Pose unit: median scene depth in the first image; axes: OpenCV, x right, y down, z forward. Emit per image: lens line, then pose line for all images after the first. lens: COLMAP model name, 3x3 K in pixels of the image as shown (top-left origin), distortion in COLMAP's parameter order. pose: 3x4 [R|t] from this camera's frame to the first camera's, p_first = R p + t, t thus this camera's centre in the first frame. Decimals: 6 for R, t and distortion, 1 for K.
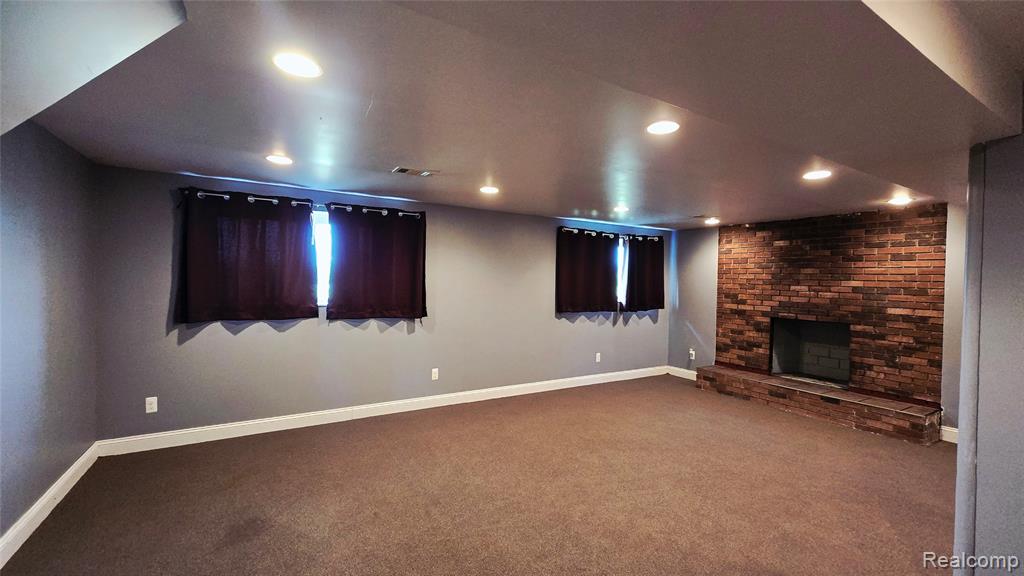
lens RADIAL K [[419.2, 0, 514.9], [0, 419.2, 284.8], [0, 0, 1]] dist [-0.002993, 0.000092]
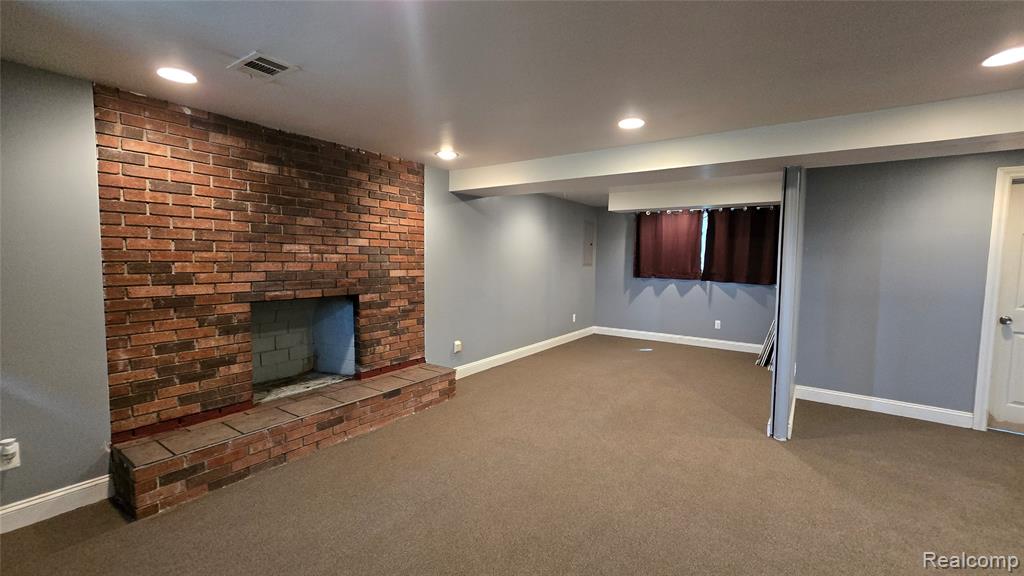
lens RADIAL K [[419.2, 0, 514.9], [0, 419.2, 284.8], [0, 0, 1]] dist [-0.002993, 0.000092]
pose [[-0.397187, -0.083941, 0.913891, -0.021518], [-0.006069, 0.996027, 0.088848, 0.004788], [-0.917718, 0.029742, -0.396118, 0.956656]]
